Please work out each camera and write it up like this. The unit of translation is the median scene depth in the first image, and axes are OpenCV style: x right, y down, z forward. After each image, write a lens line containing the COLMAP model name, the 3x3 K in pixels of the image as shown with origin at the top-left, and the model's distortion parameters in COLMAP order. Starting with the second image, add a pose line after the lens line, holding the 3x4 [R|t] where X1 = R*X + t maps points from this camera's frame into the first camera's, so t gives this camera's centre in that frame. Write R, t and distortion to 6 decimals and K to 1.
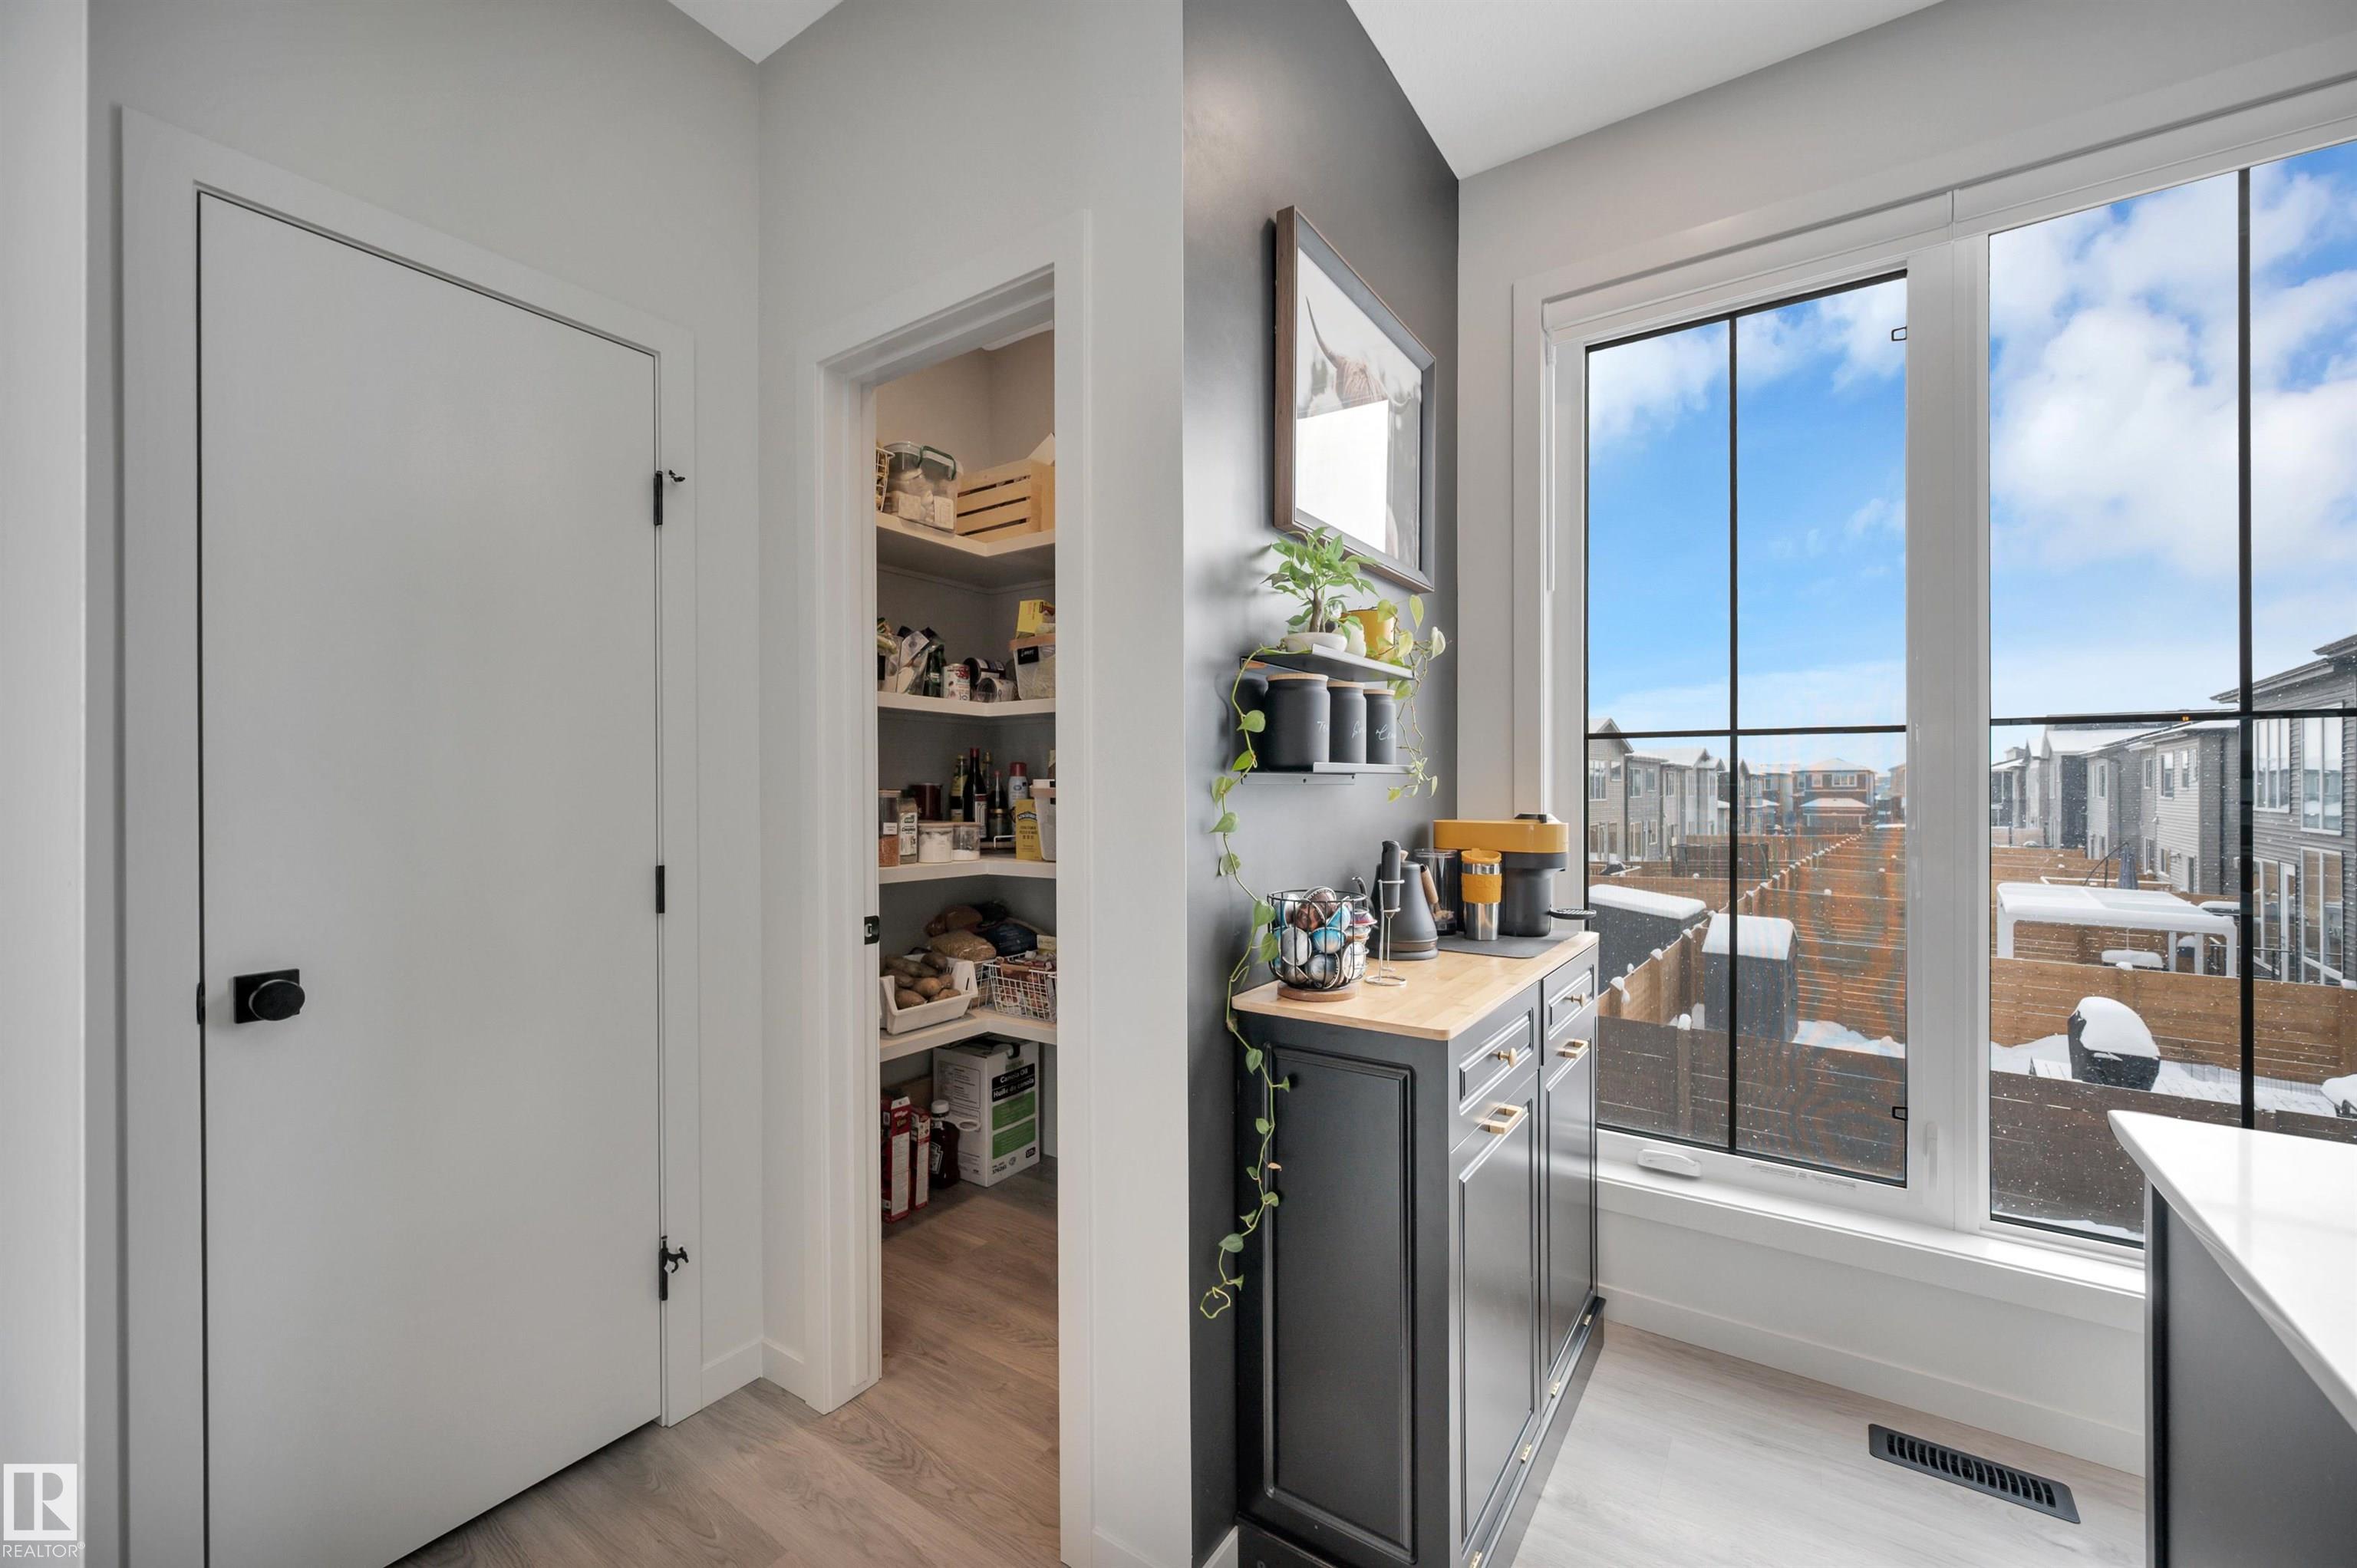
lens RADIAL K [[914.9, 0, 1178.1], [0, 914.9, 791.9], [0, 0, 1]] dist [0.000478, 0.000031]
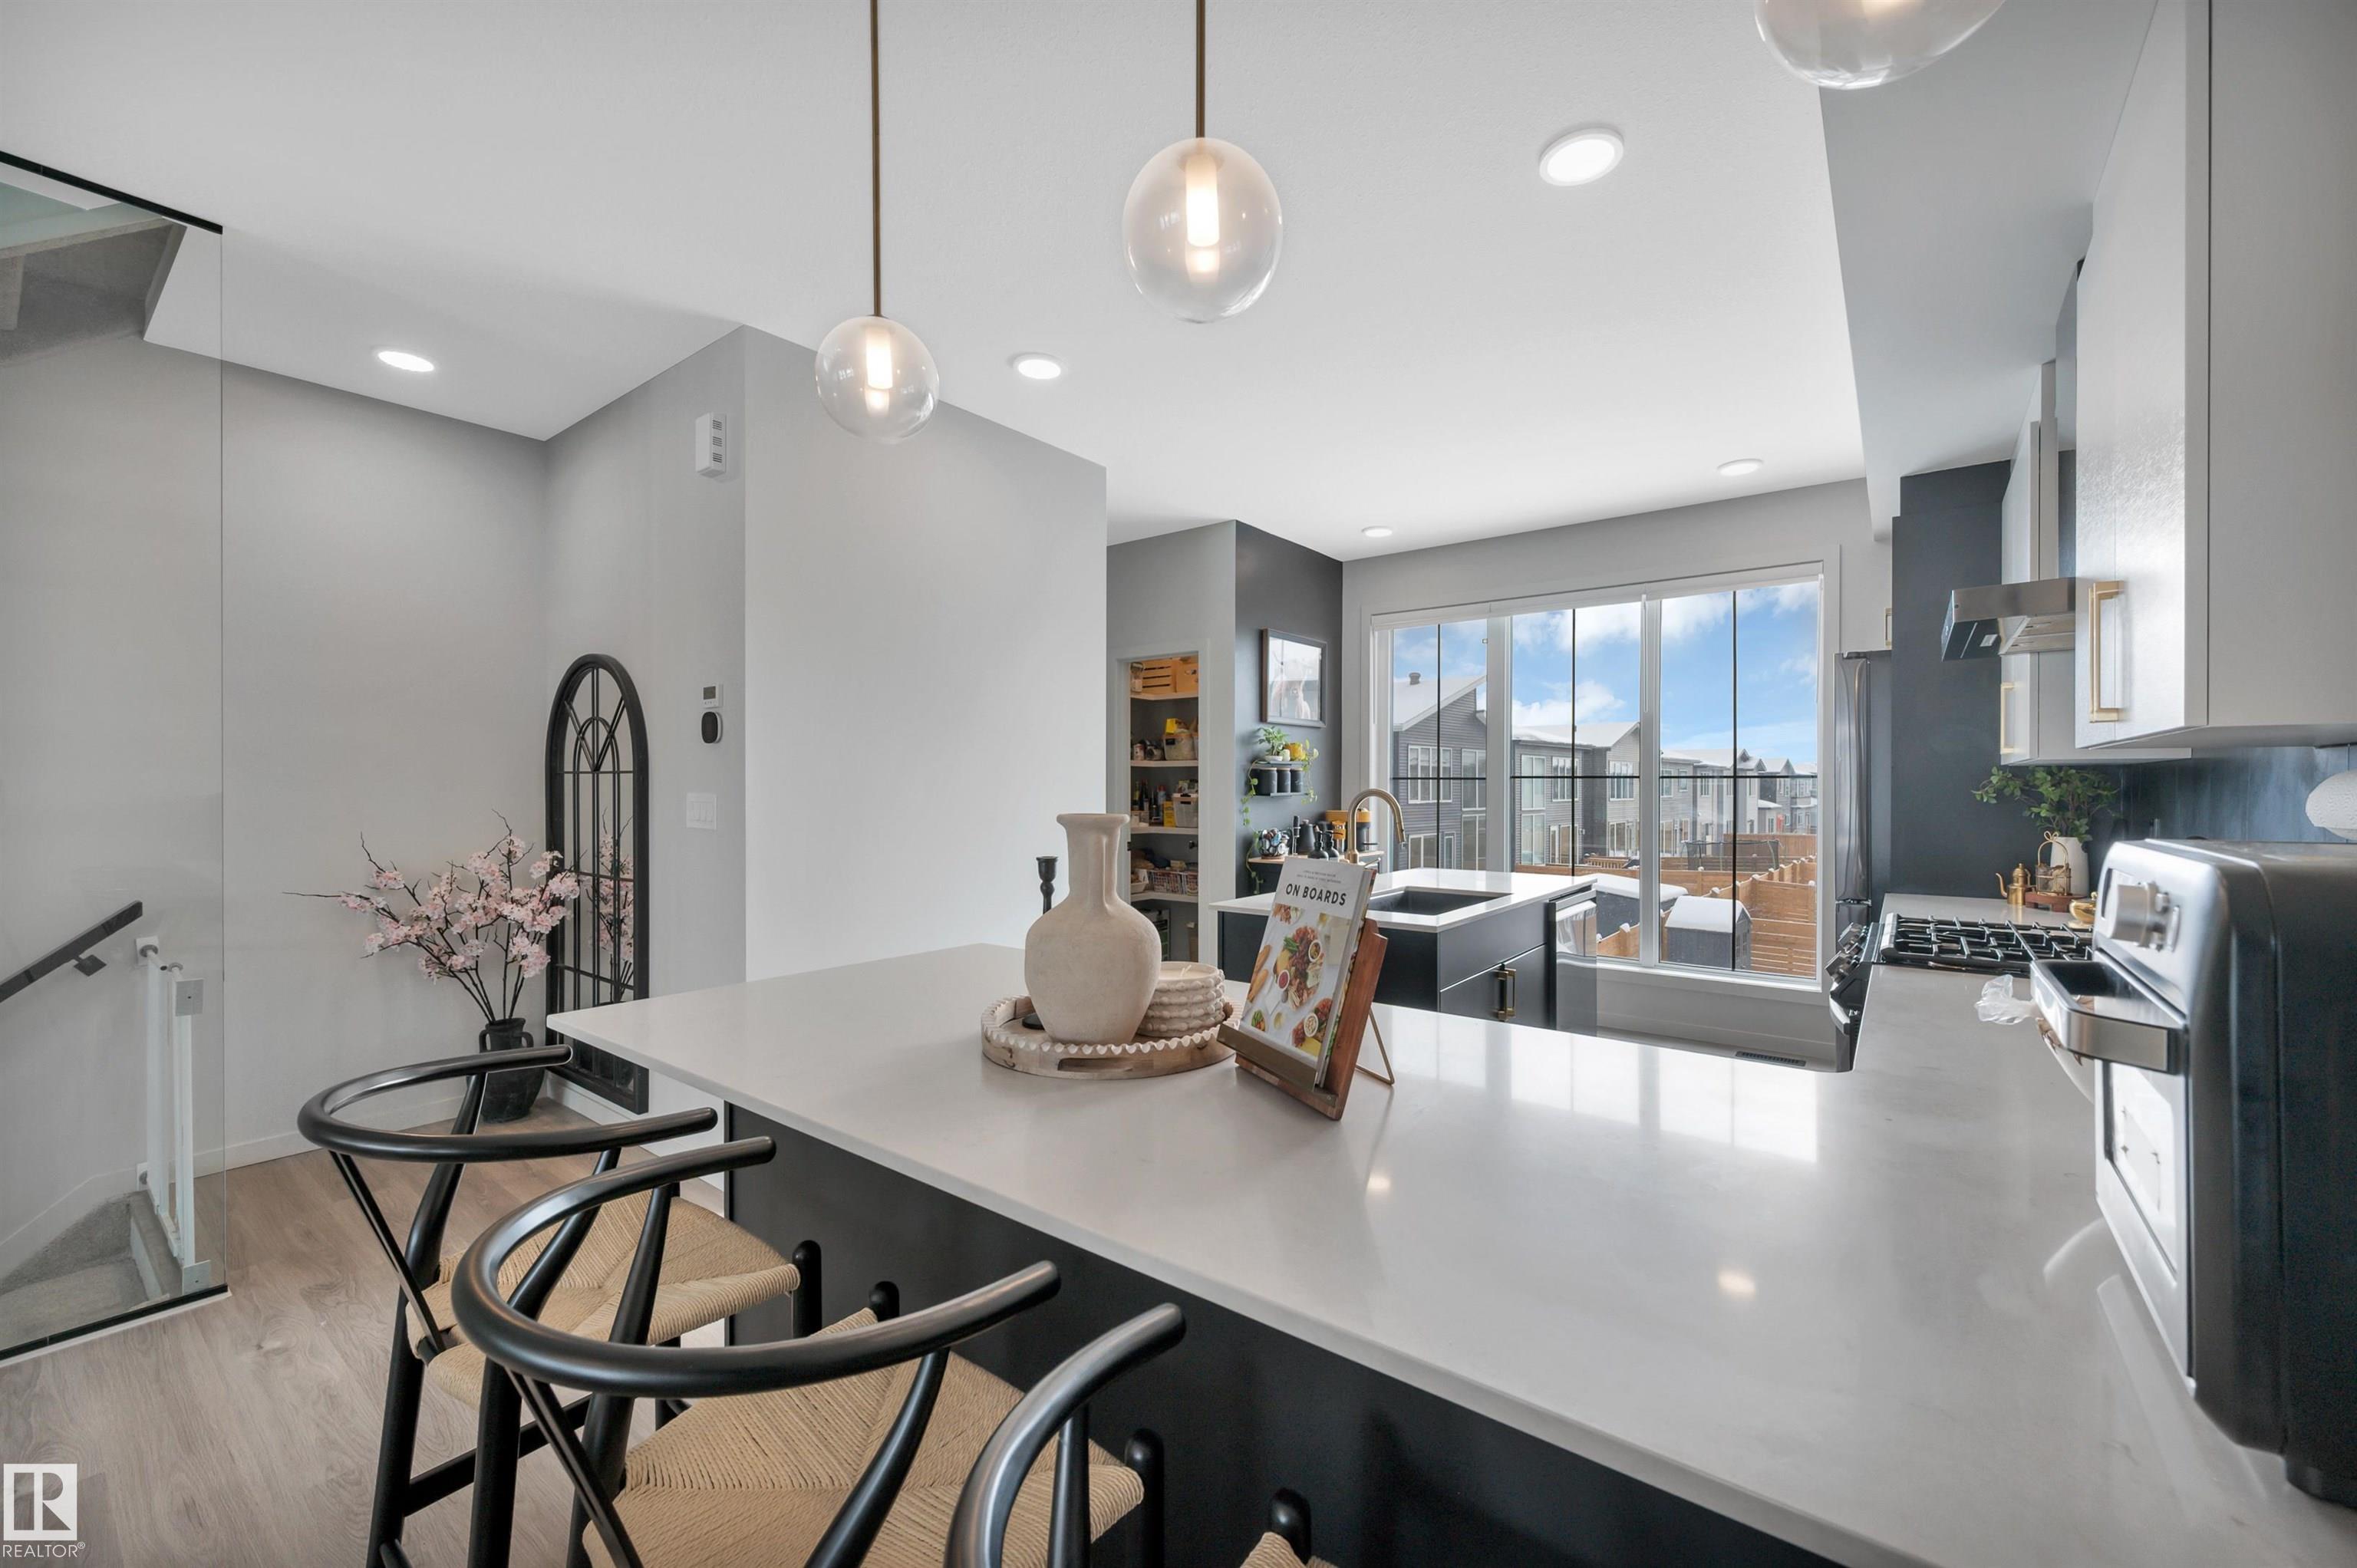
lens RADIAL K [[943.9, 0, 1178.5], [0, 943.9, 784.0], [0, 0, 1]] dist [-0.001131, 0.000050]
pose [[0.998562, 0.003741, -0.053486, -0.011888], [-0.003946, 0.999985, -0.003744, -0.038569], [0.053472, 0.003950, 0.998562, -1.969722]]
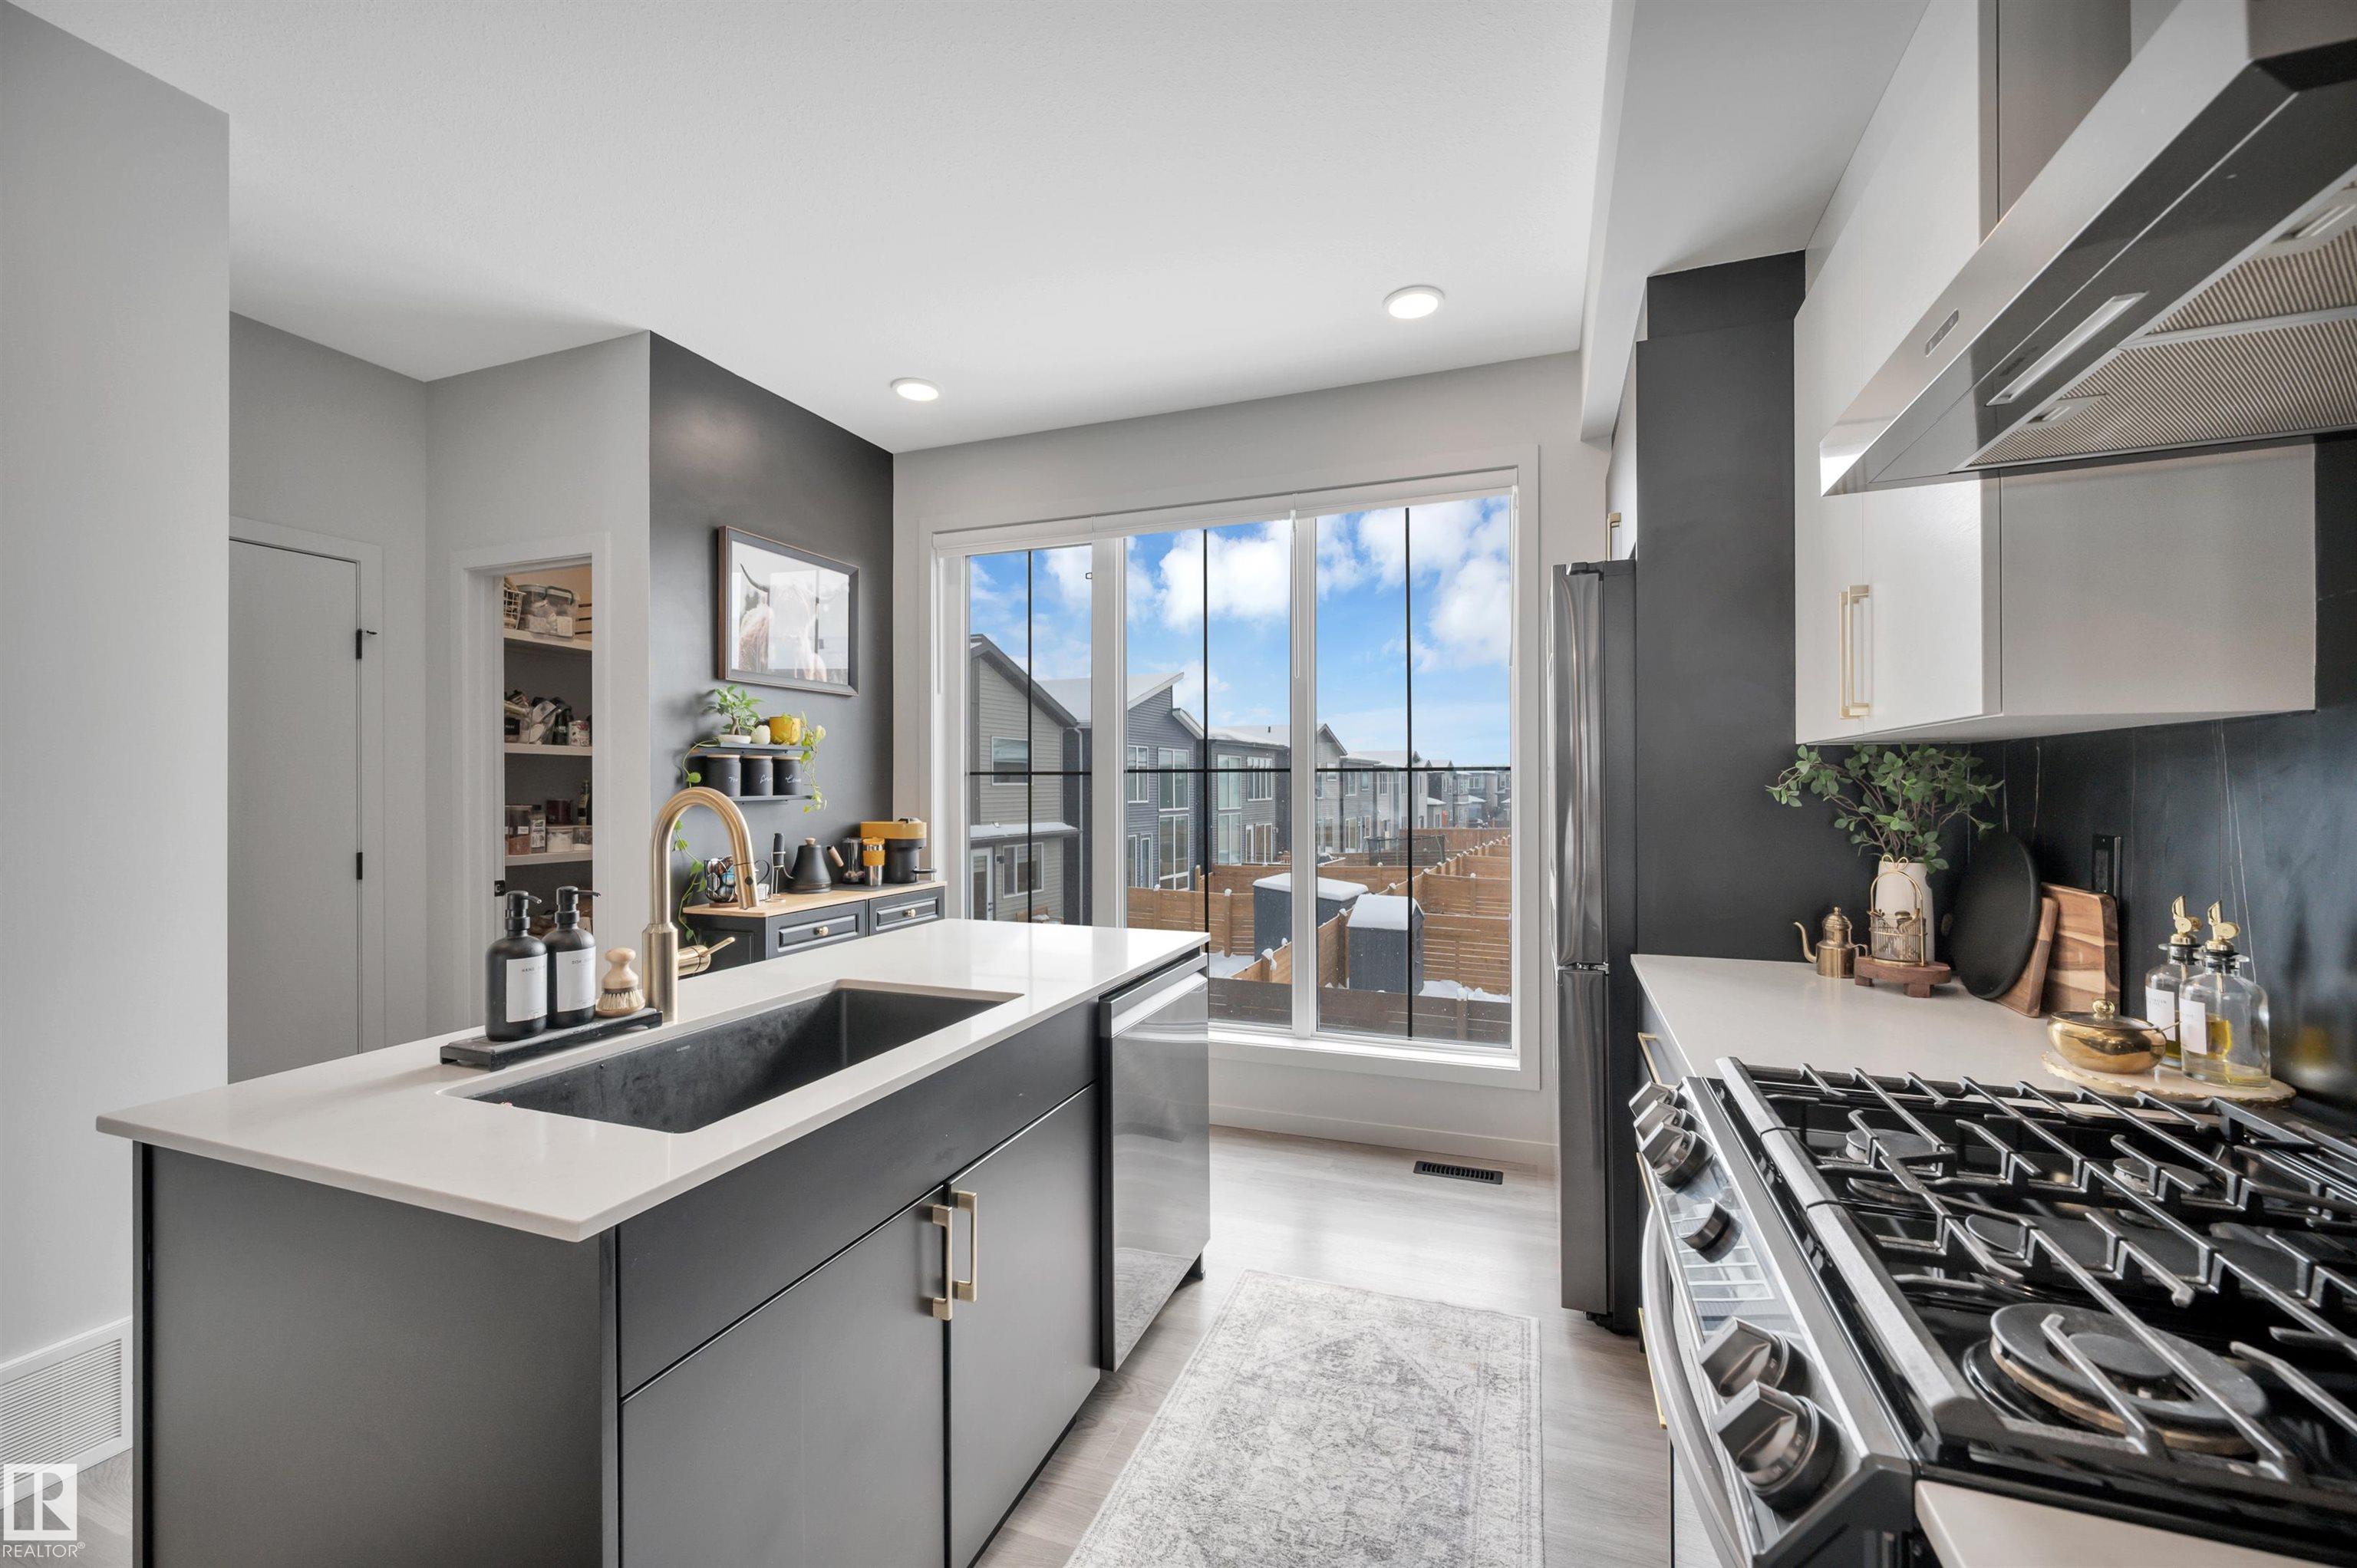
lens RADIAL K [[943.9, 0, 1178.5], [0, 943.9, 784.0], [0, 0, 1]] dist [-0.001131, 0.000050]
pose [[0.971270, -0.000054, 0.237981, 0.477776], [0.001333, 0.999986, -0.005215, -0.035988], [-0.237977, 0.005382, 0.971256, -1.021424]]
